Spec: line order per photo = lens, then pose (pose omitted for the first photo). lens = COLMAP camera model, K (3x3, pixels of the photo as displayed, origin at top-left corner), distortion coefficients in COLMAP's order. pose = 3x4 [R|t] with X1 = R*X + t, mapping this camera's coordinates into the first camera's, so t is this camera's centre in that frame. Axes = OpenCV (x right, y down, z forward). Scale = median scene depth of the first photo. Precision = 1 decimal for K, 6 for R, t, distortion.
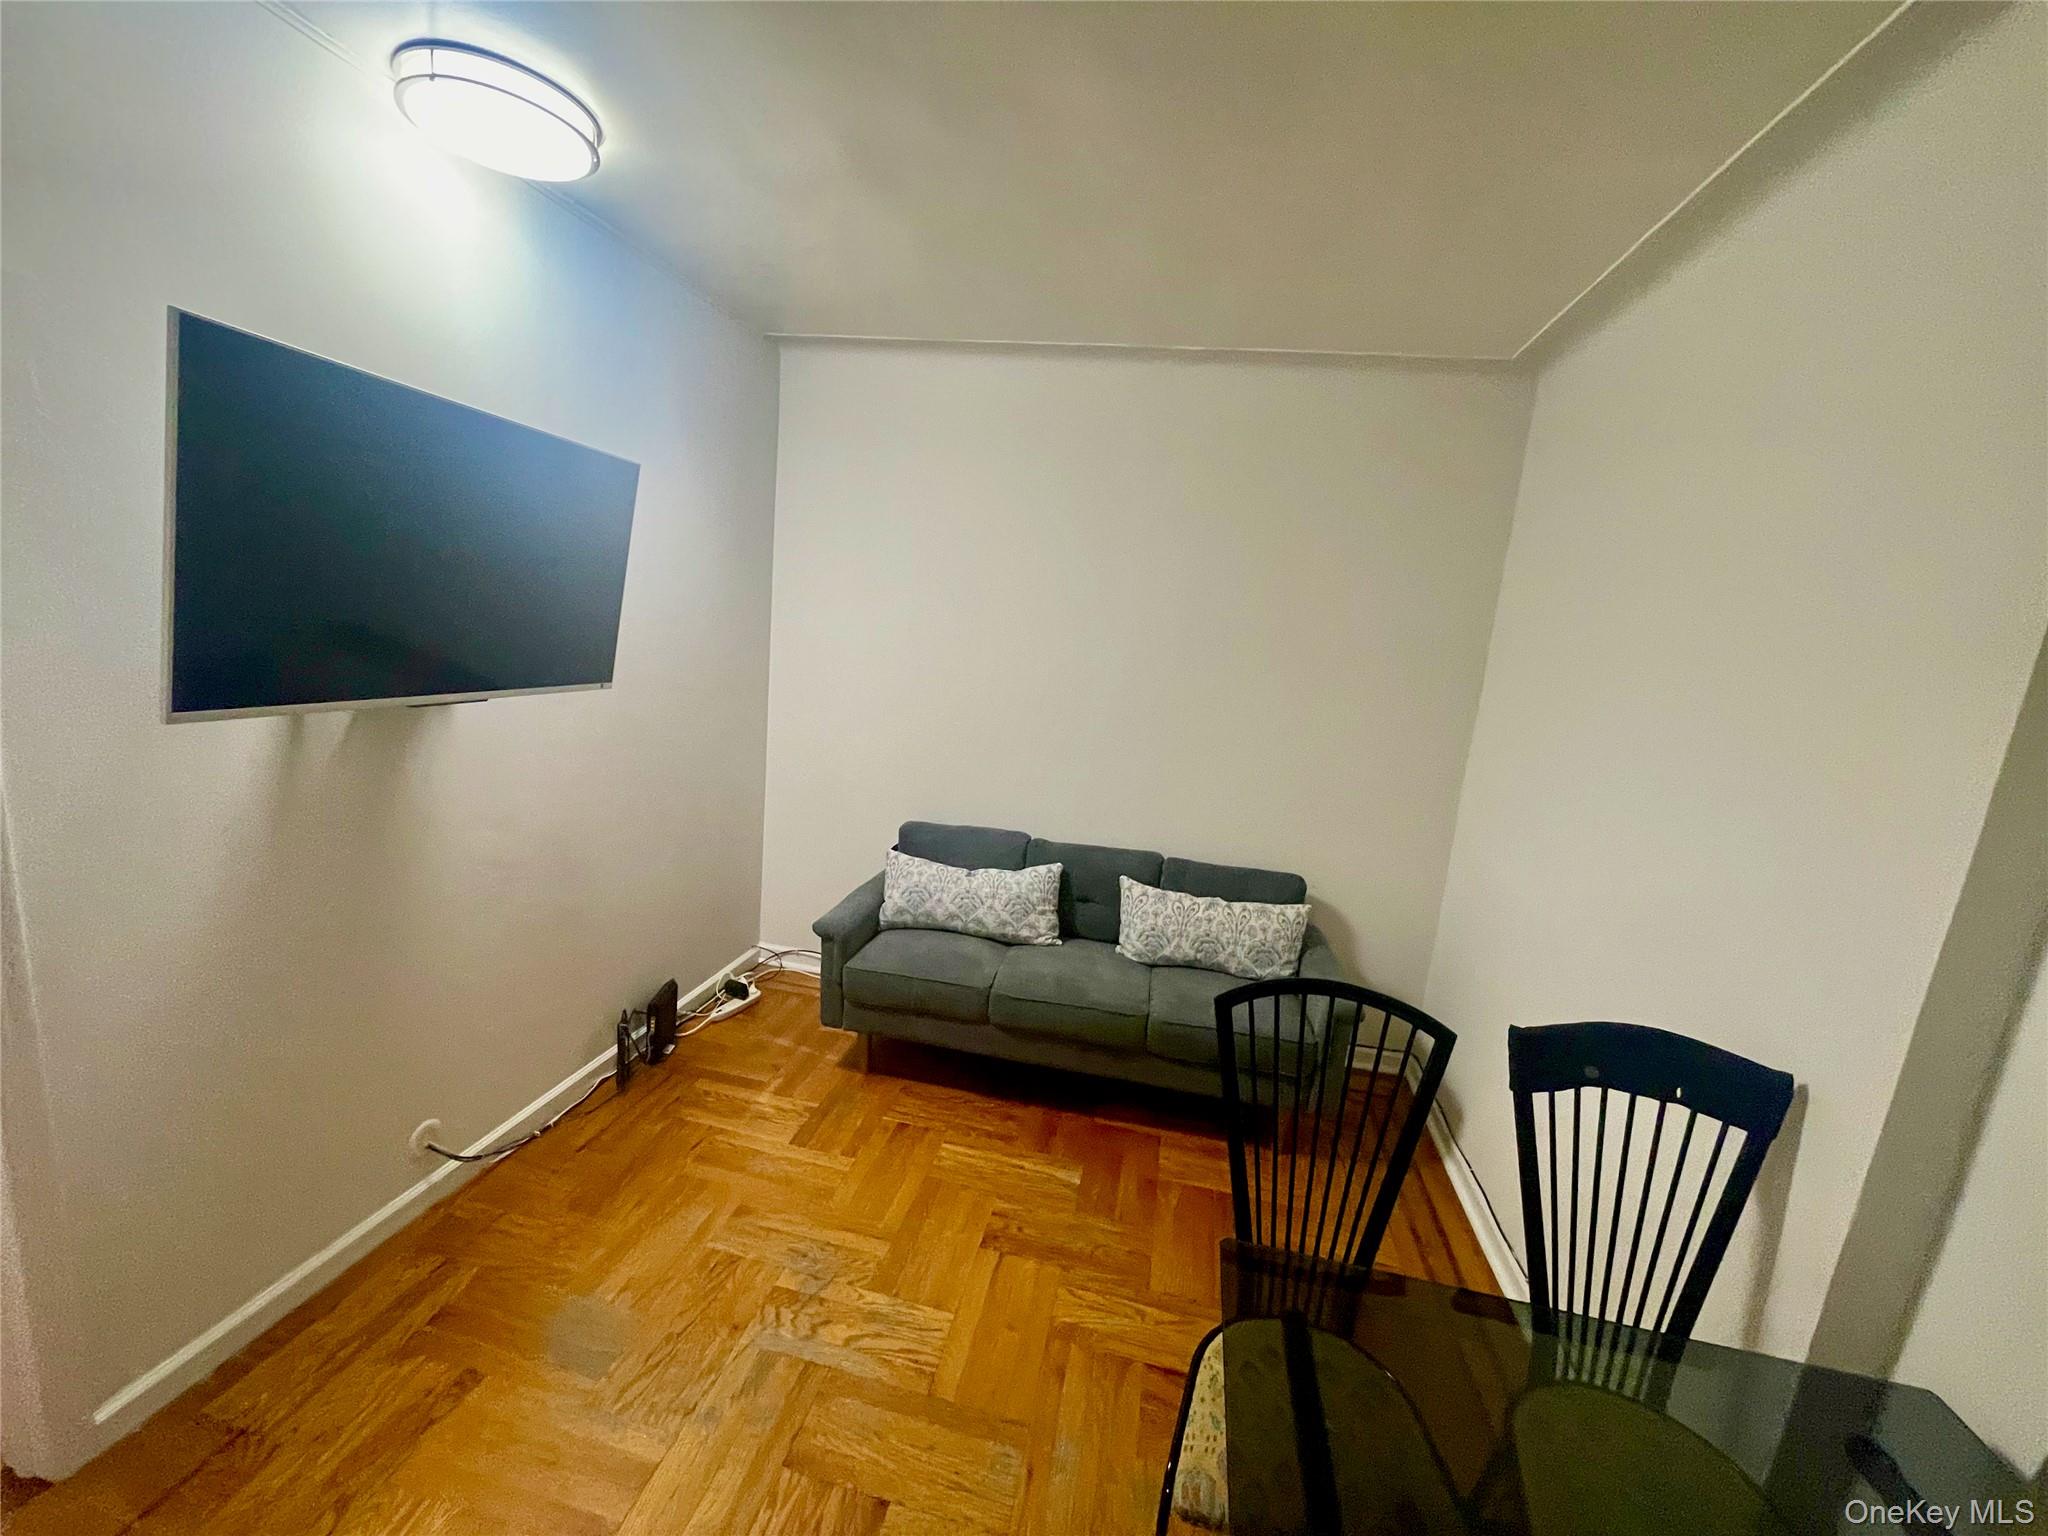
lens RADIAL K [[830.6, 0, 1011.7], [0, 830.6, 773.4], [0, 0, 1]] dist [0.001795, 0.000087]
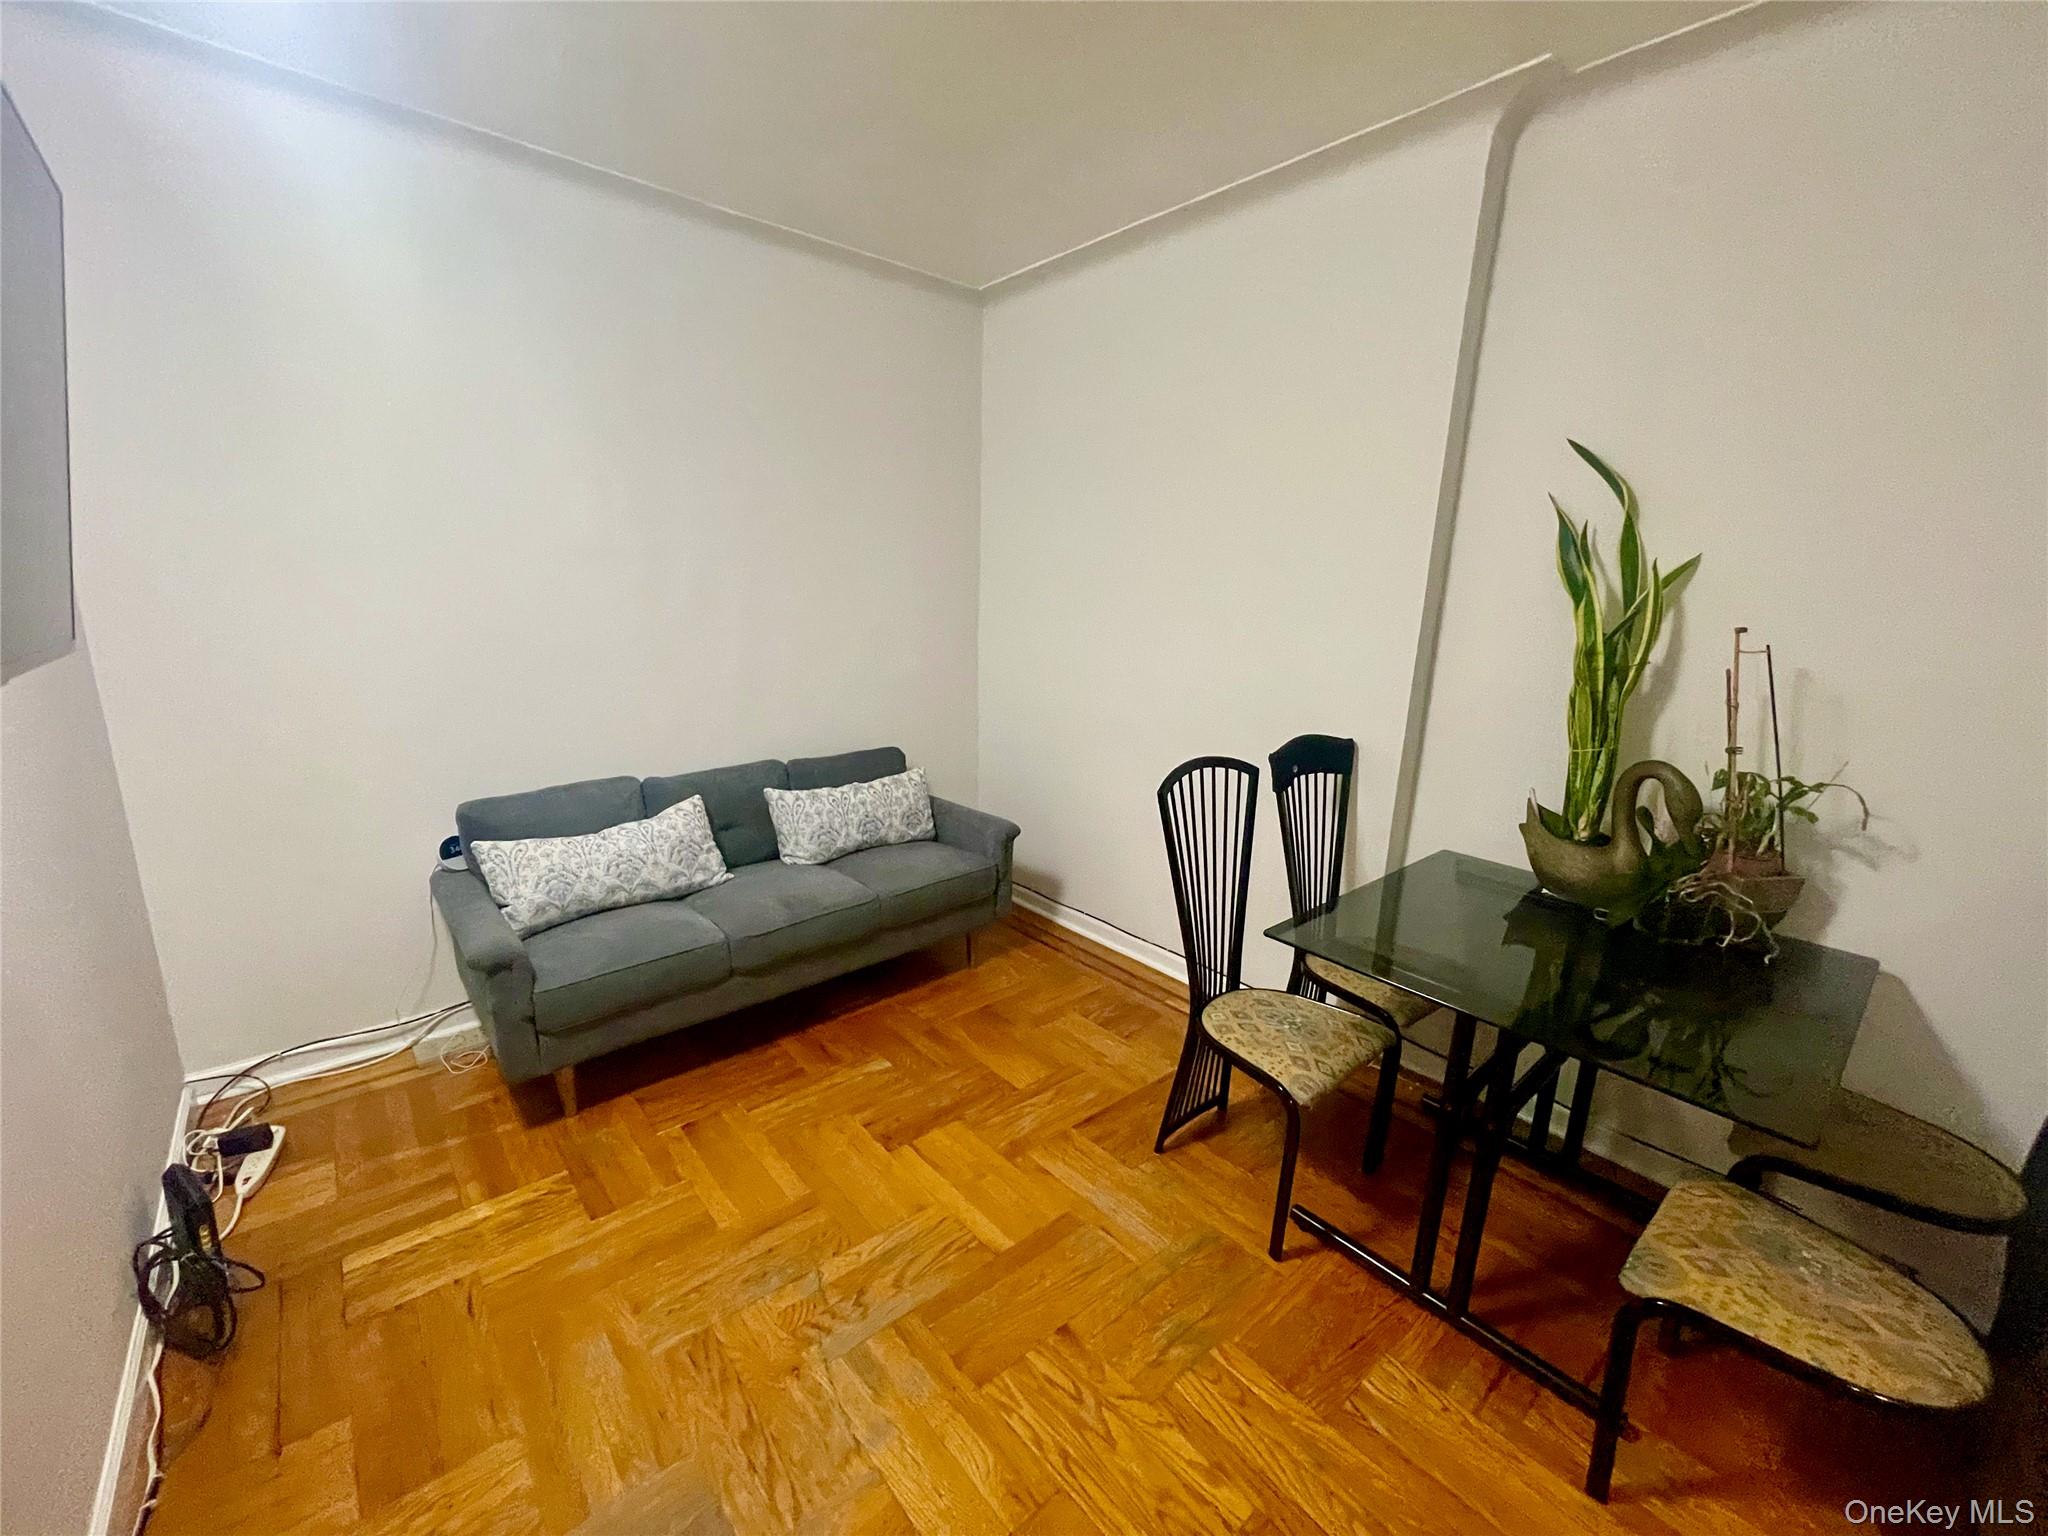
lens RADIAL K [[830.6, 0, 1015.8], [0, 830.6, 773.1], [0, 0, 1]] dist [0.001795, 0.000087]
pose [[0.604342, -0.251191, 0.756091, -0.503916], [0.176738, 0.967622, 0.180200, -0.019012], [-0.776875, 0.024728, 0.629169, 0.210984]]
